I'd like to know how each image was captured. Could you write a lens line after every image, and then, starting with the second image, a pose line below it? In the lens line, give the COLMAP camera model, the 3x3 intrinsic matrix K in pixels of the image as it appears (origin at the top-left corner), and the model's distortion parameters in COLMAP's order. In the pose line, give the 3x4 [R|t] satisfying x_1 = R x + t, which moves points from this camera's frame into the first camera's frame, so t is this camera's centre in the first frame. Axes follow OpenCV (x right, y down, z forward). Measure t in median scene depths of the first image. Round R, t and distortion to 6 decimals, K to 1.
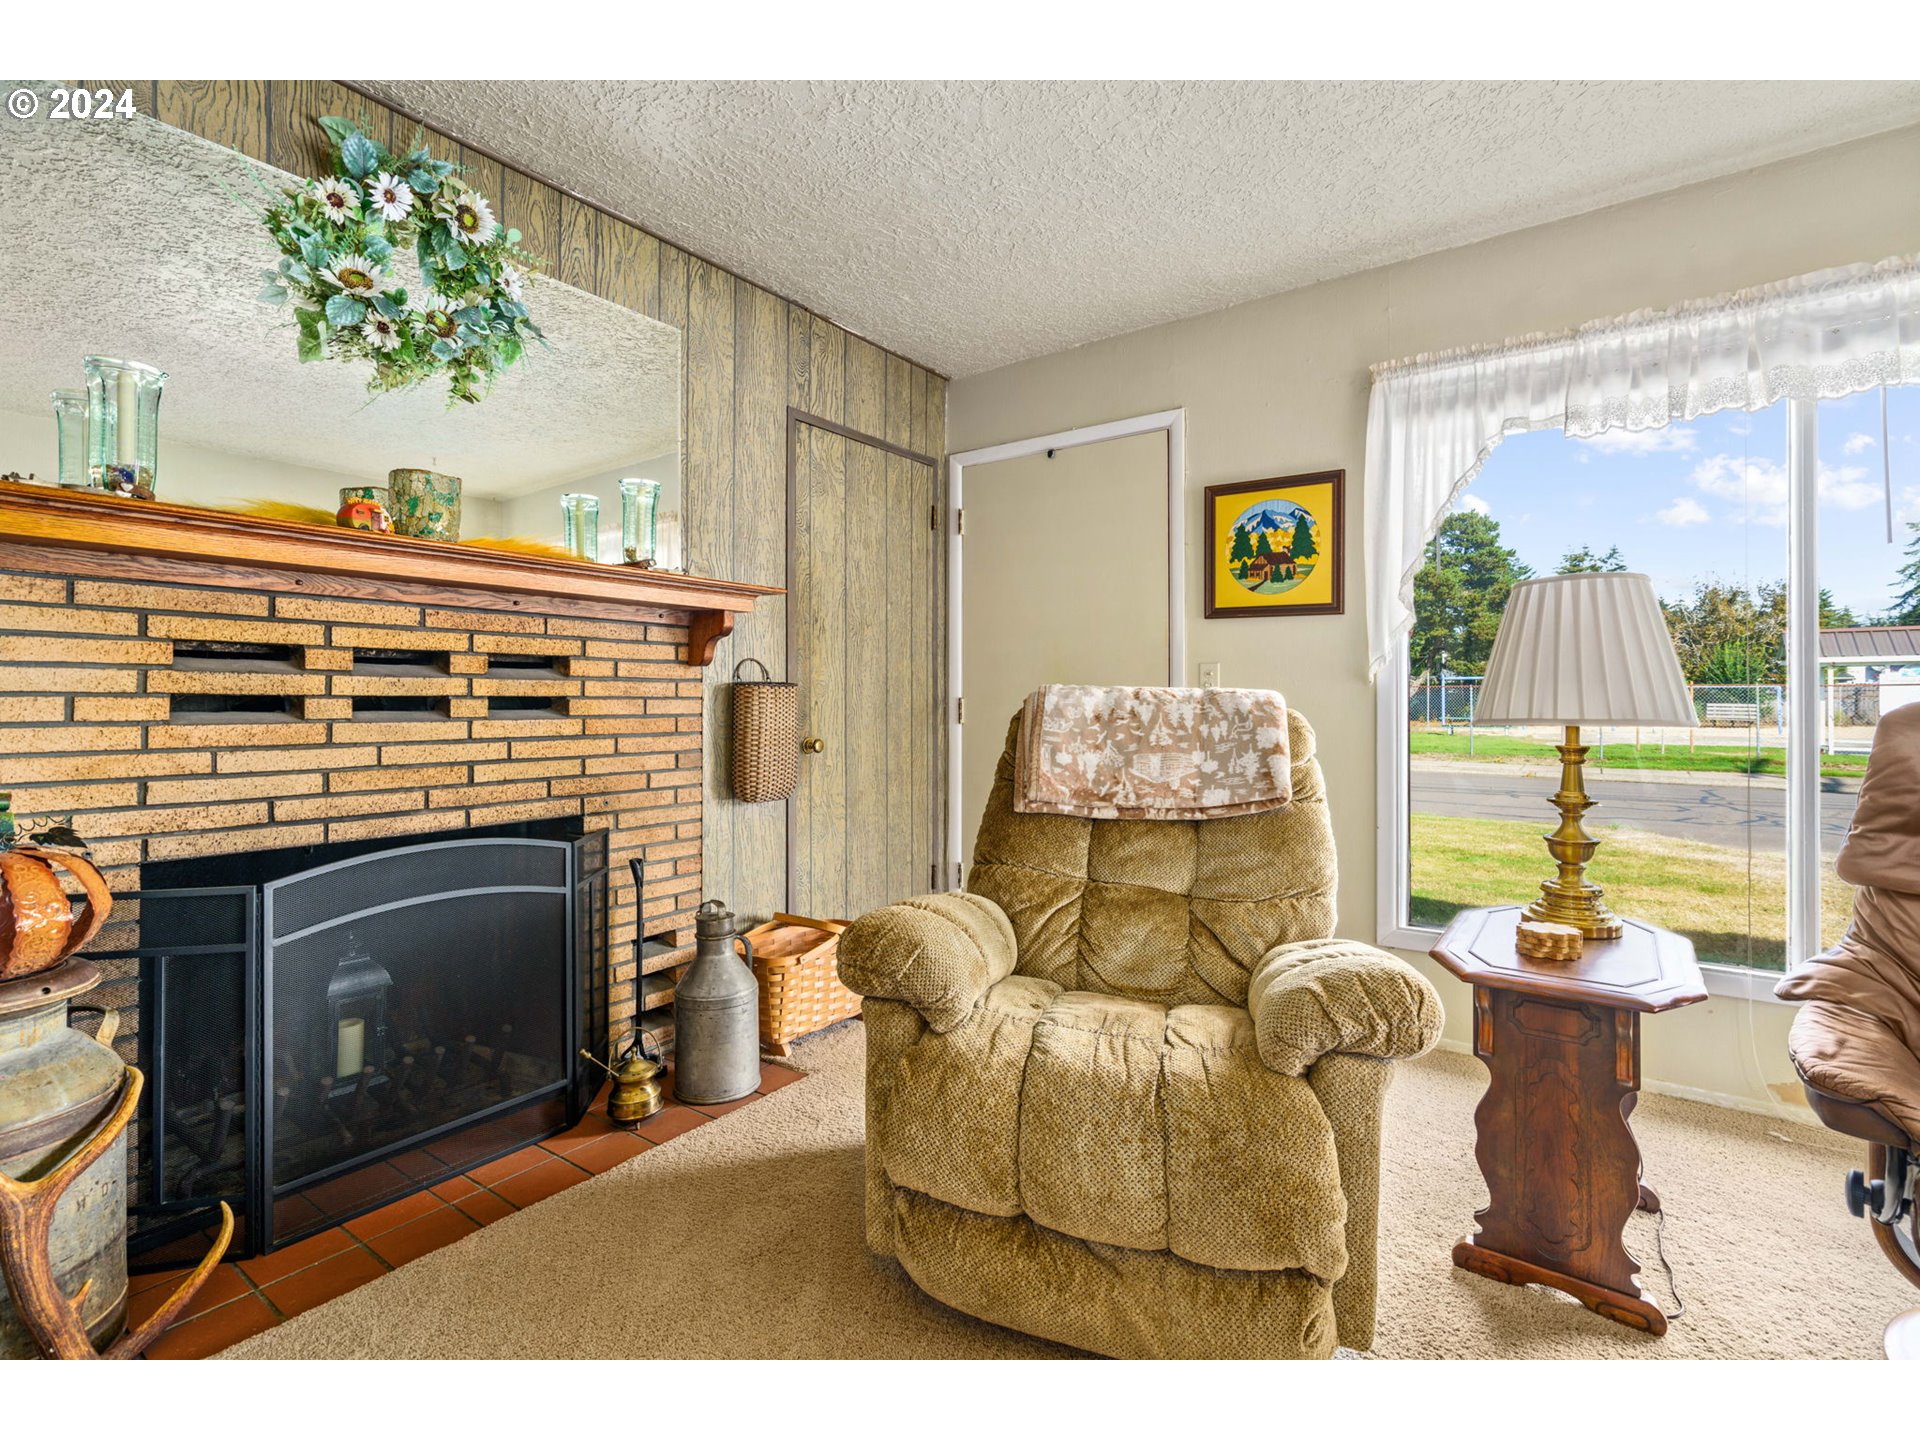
lens RADIAL K [[885.9, 0, 965.9], [0, 885.9, 690.8], [0, 0, 1]] dist [-0.003077, 0.001084]
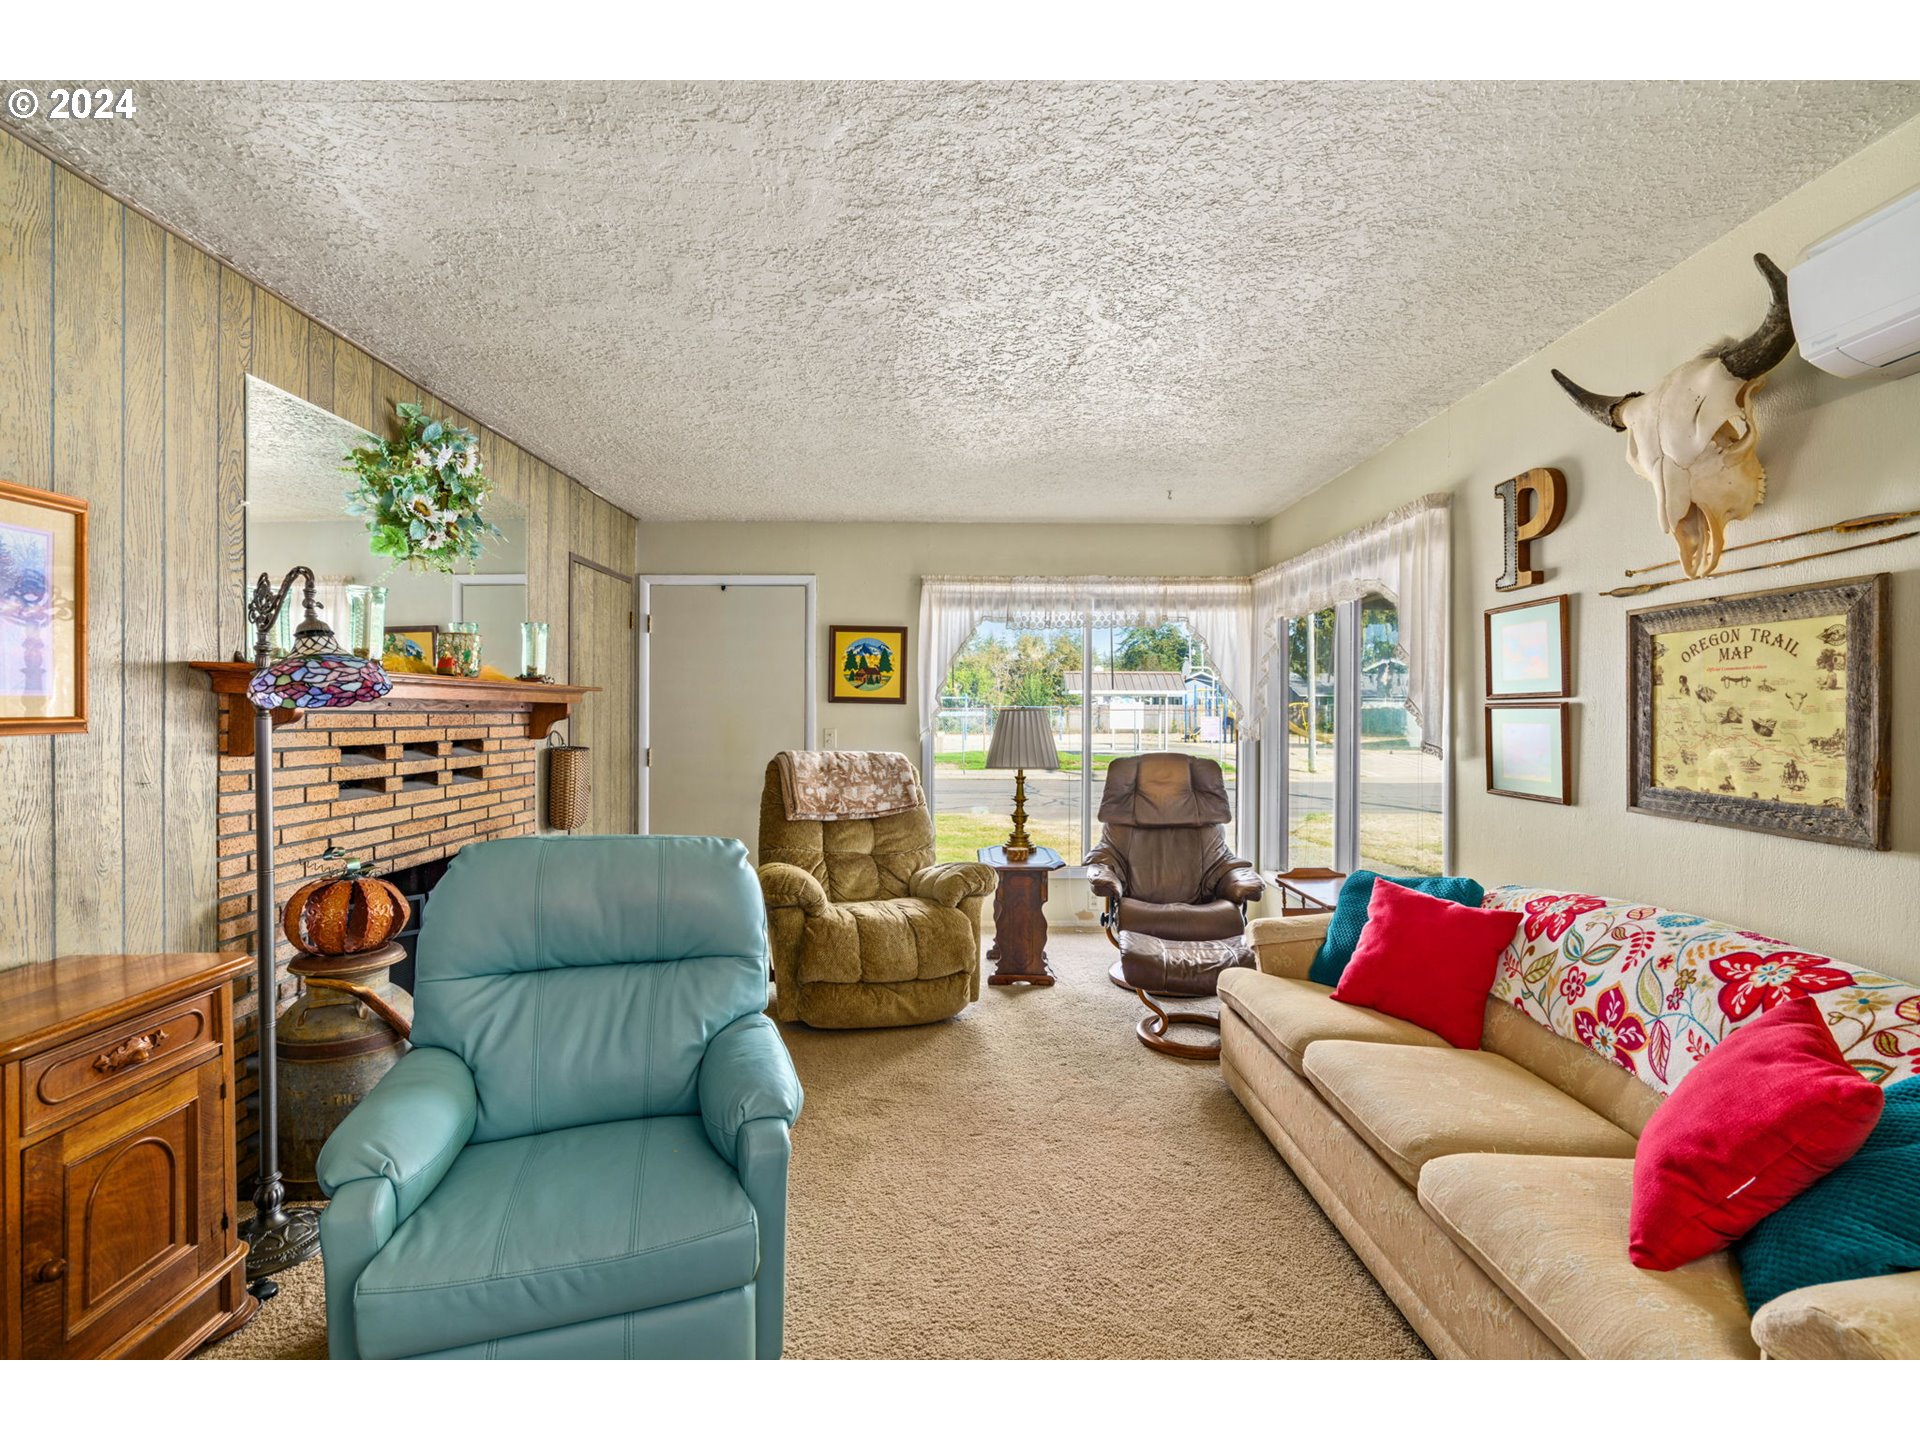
lens RADIAL K [[862.7, 0, 960.0], [0, 862.7, 720.0], [0, 0, 1]] dist [-0.001651, 0.001237]
pose [[0.807801, -0.003161, 0.589446, -0.733522], [-0.007547, 0.999848, 0.015704, -0.110753], [-0.589406, -0.017134, 0.807655, -0.708157]]
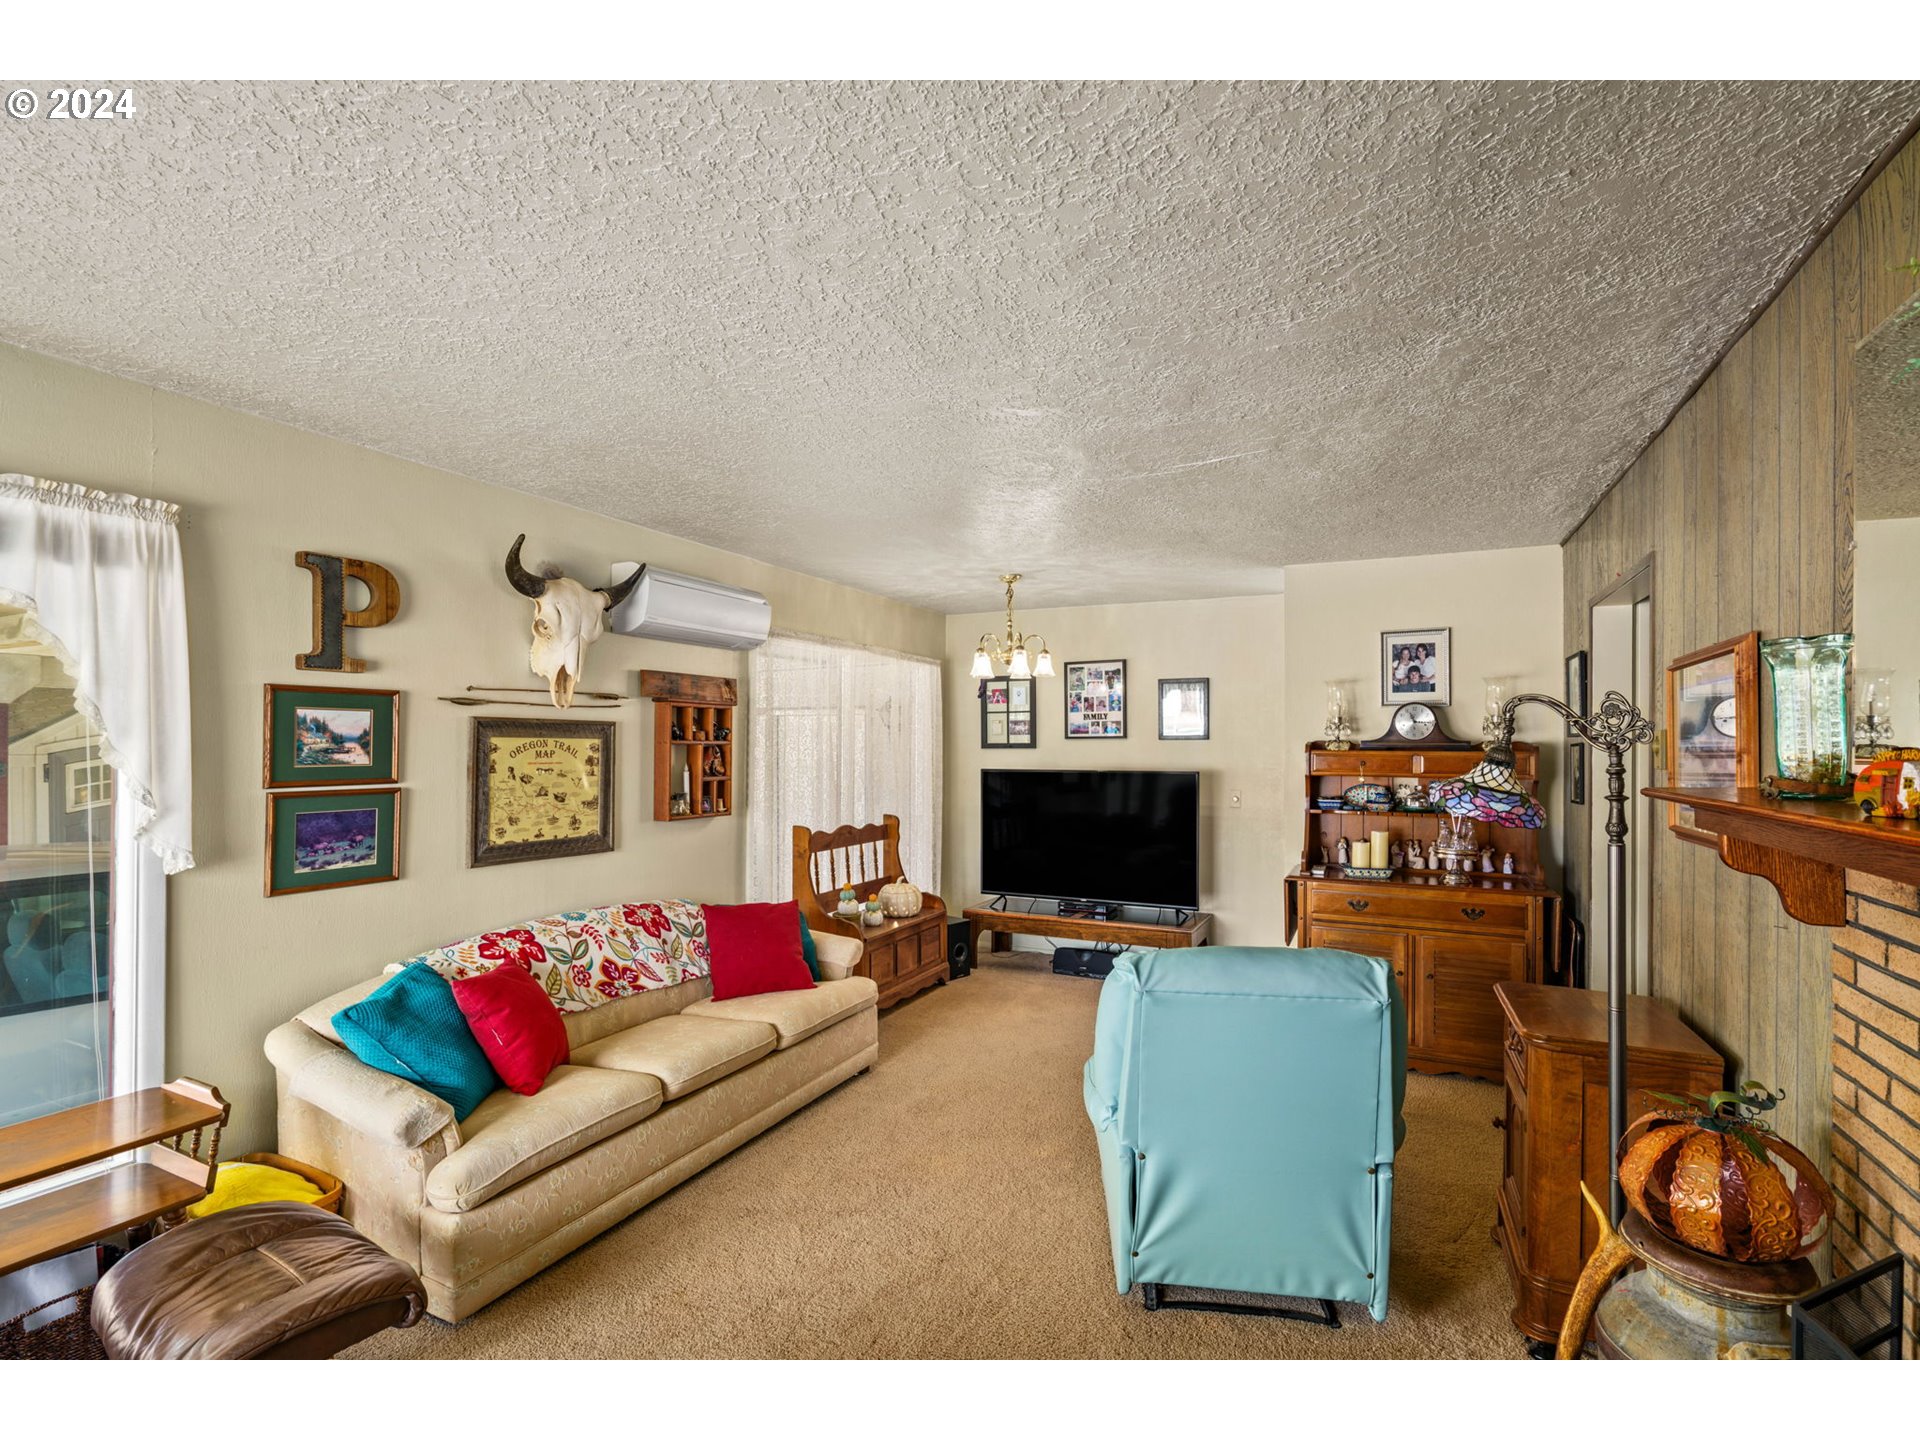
lens RADIAL K [[897.9, 0, 960.0], [0, 897.9, 720.0], [0, 0, 1]] dist [-0.001928, -0.000111]
pose [[-0.985109, -0.013553, -0.171394, 0.023268], [-0.007118, 0.999249, -0.038101, -0.178988], [0.171782, -0.036313, -0.984465, 1.254495]]
